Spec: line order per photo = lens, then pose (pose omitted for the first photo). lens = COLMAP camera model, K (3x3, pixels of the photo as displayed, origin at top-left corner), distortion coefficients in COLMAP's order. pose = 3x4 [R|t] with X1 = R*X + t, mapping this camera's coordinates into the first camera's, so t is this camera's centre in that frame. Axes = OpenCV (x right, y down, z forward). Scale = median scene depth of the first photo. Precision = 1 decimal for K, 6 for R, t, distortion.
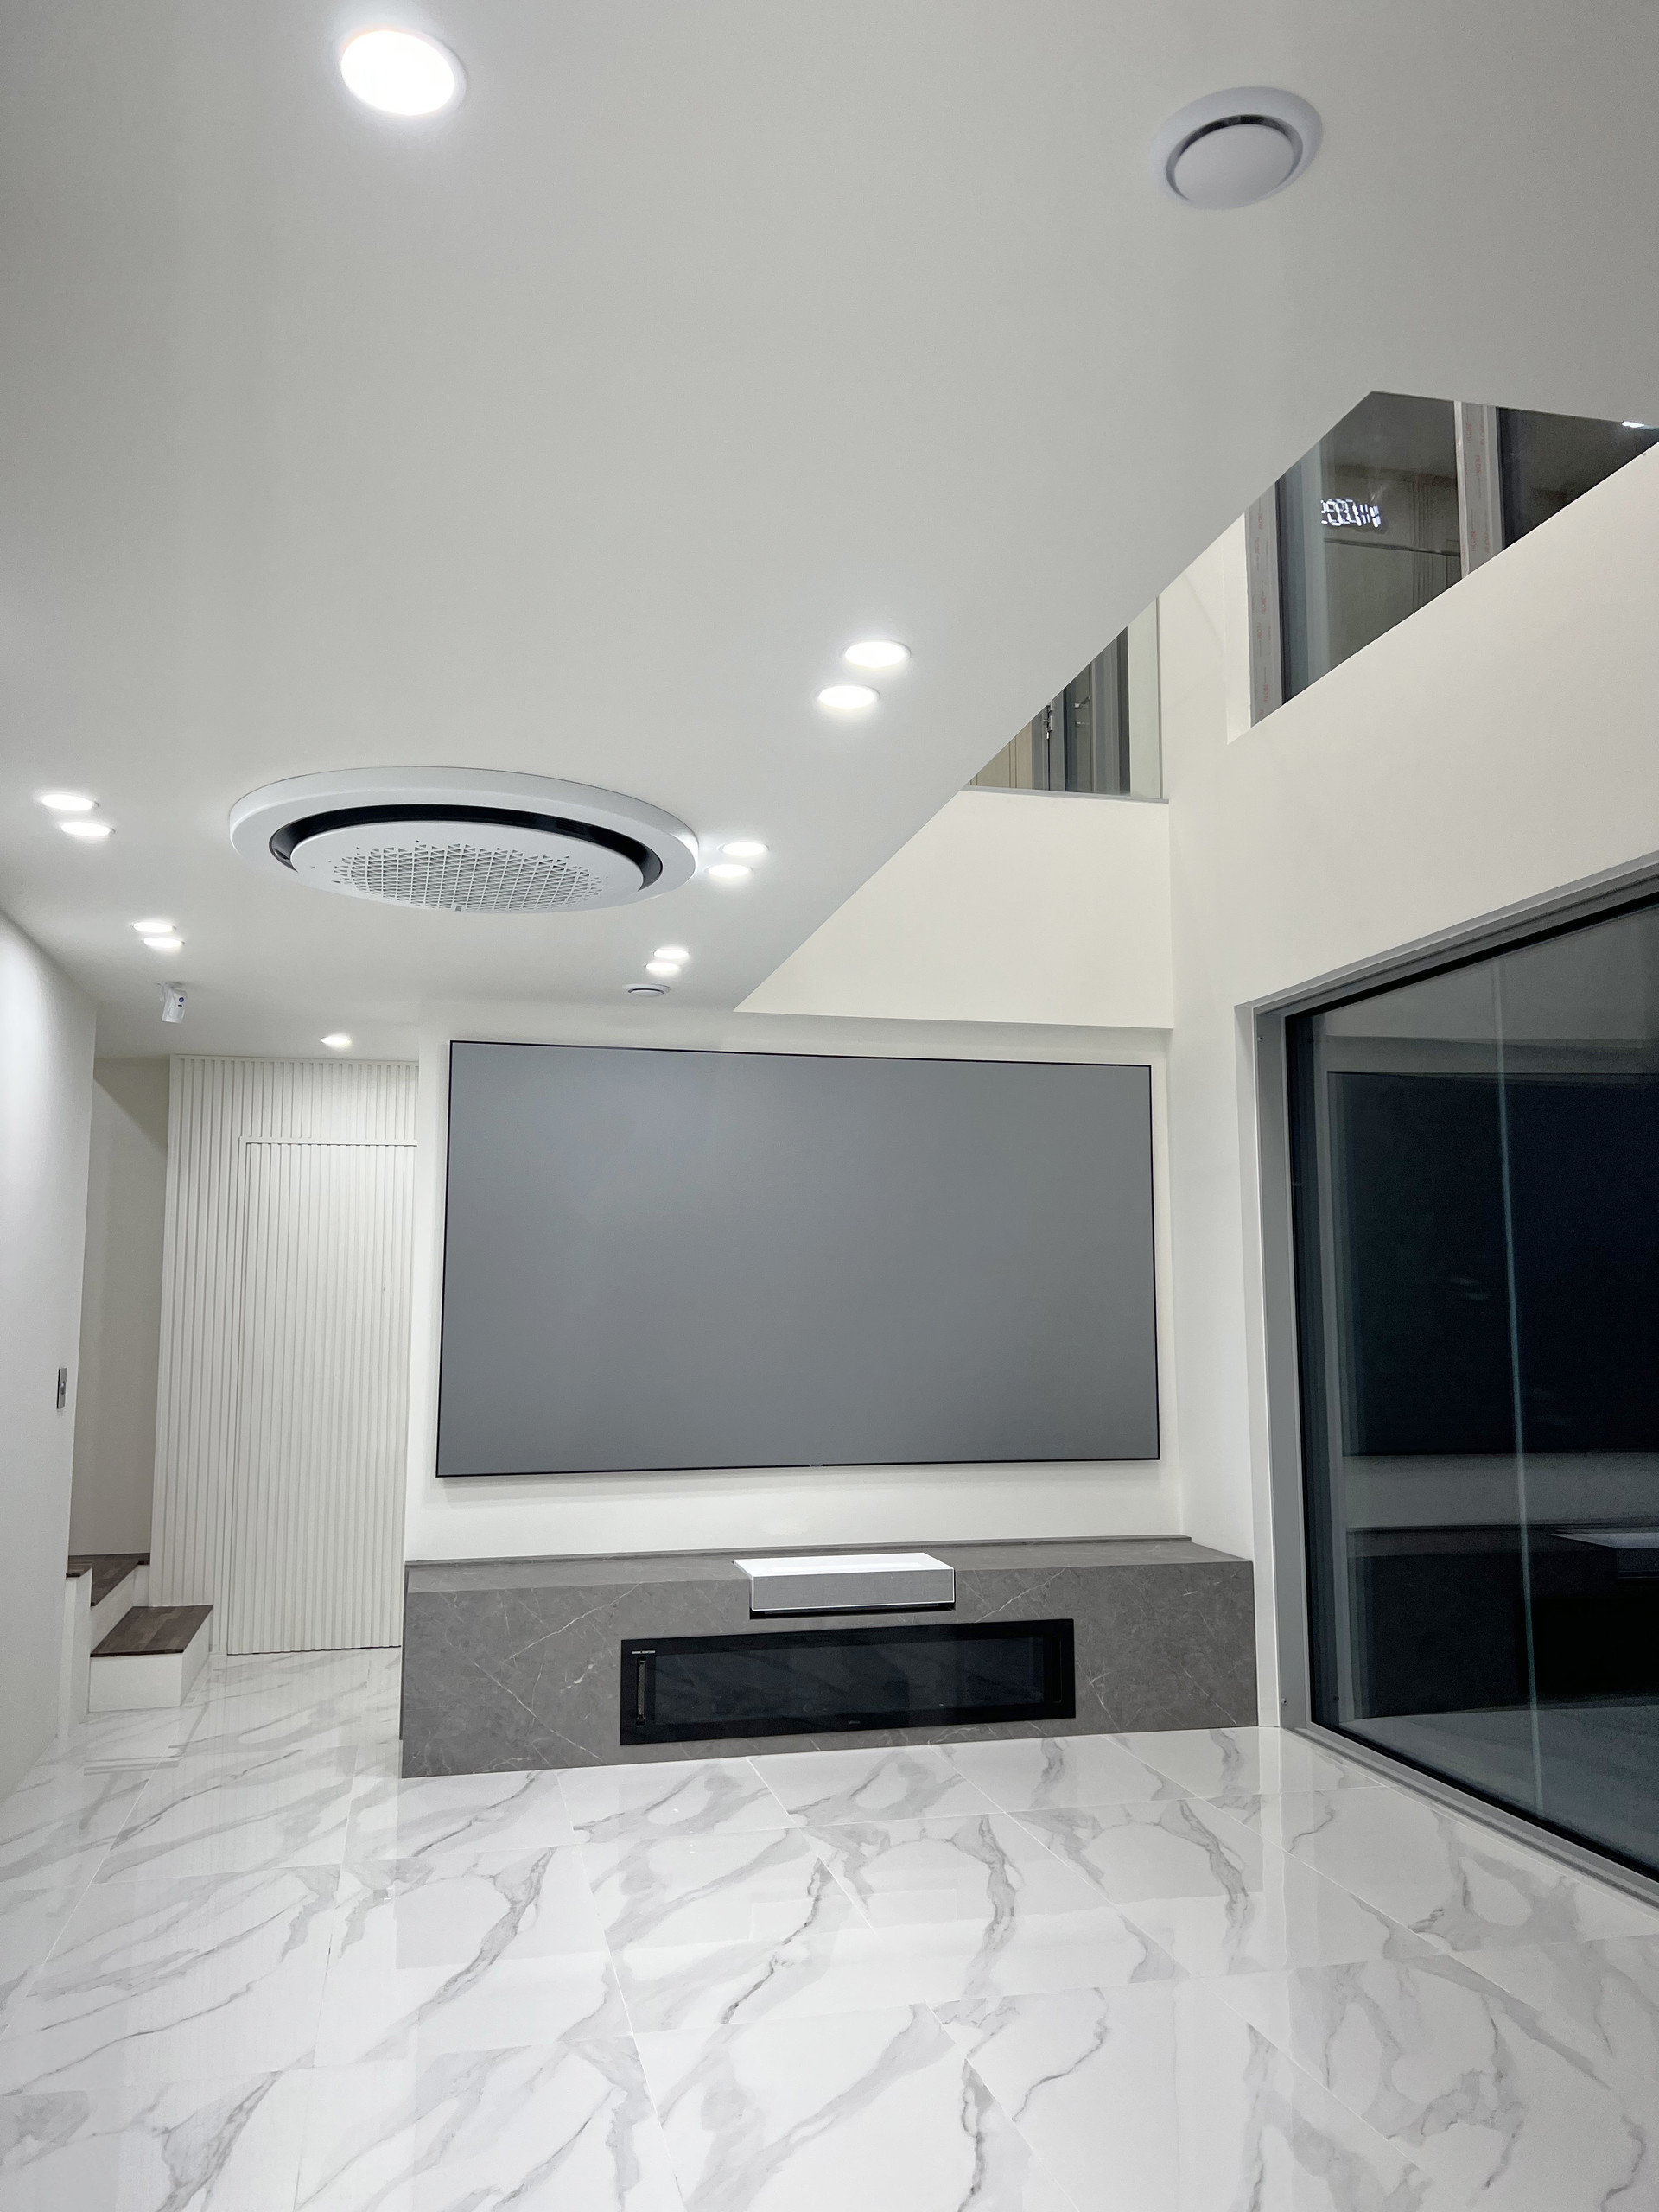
lens RADIAL K [[1675.5, 0, 819.5], [0, 1675.5, 1110.0], [0, 0, 1]] dist [0.023850, -0.029615]
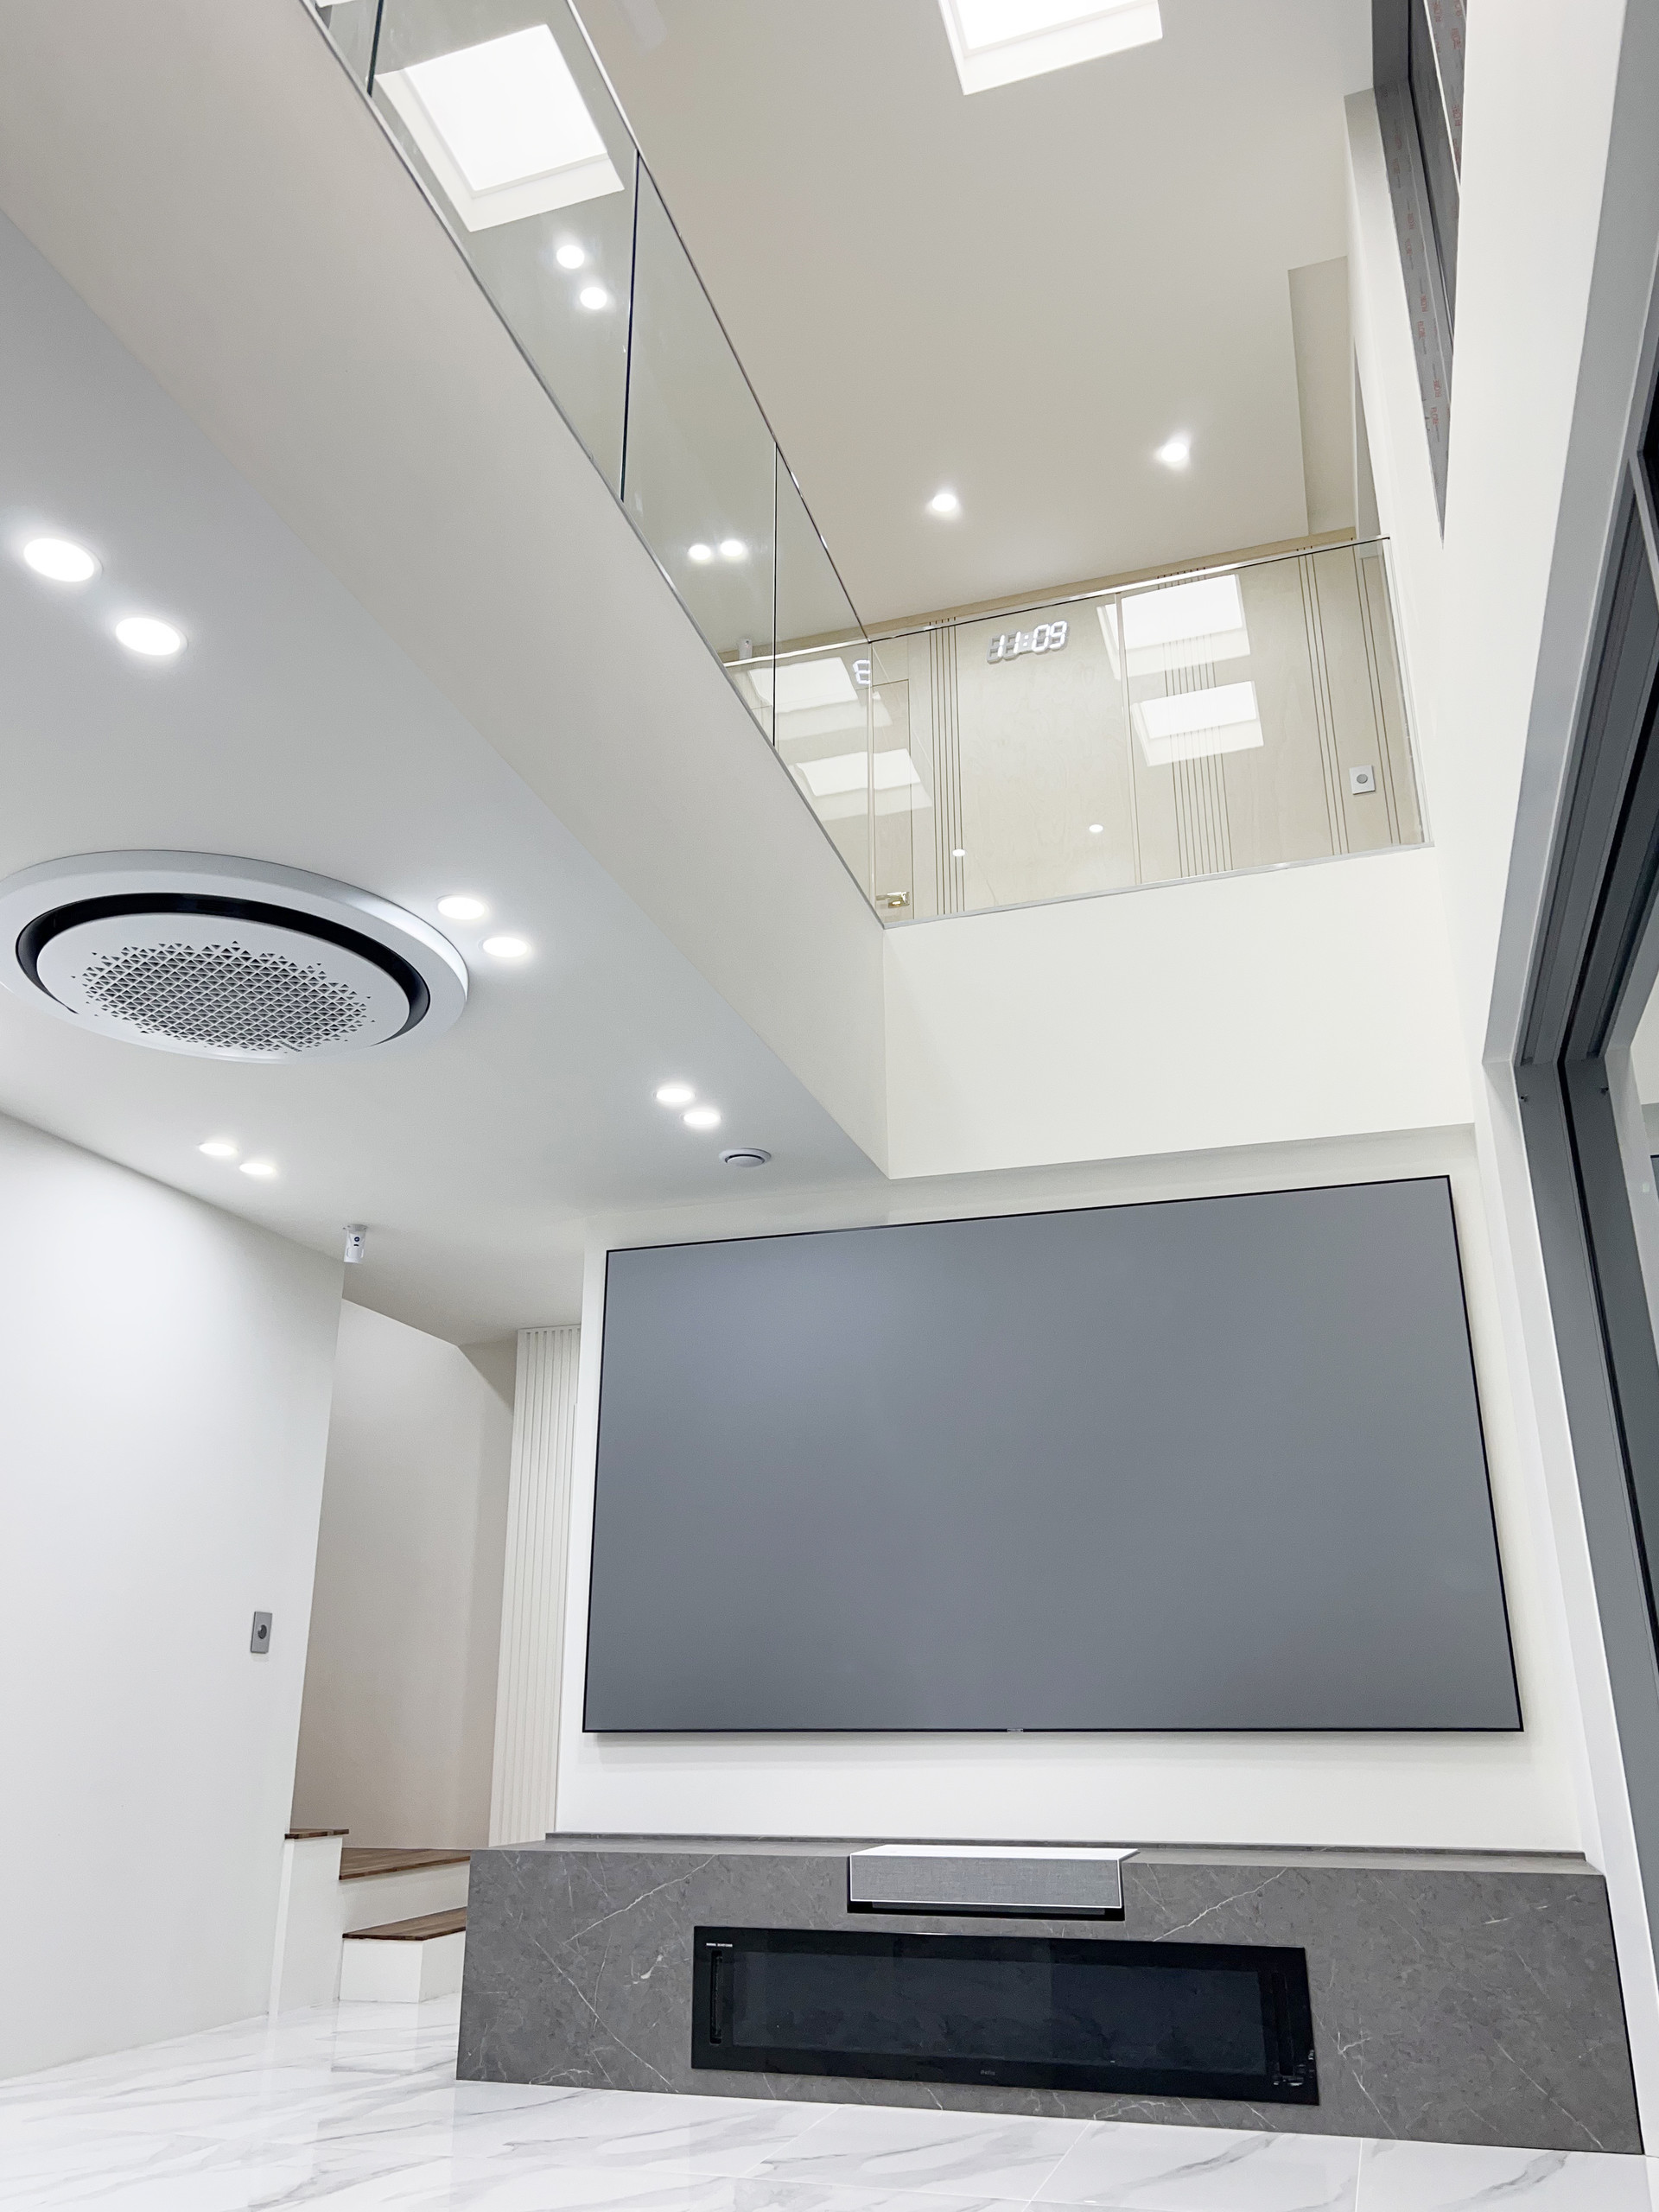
lens RADIAL K [[1675.5, 0, 826.0], [0, 1675.5, 1098.6], [0, 0, 1]] dist [0.023850, -0.029615]
pose [[0.852454, -0.184563, -0.489142, 0.402671], [0.064805, 0.965701, -0.251439, 0.133402], [0.518771, 0.182641, 0.835176, 0.269584]]
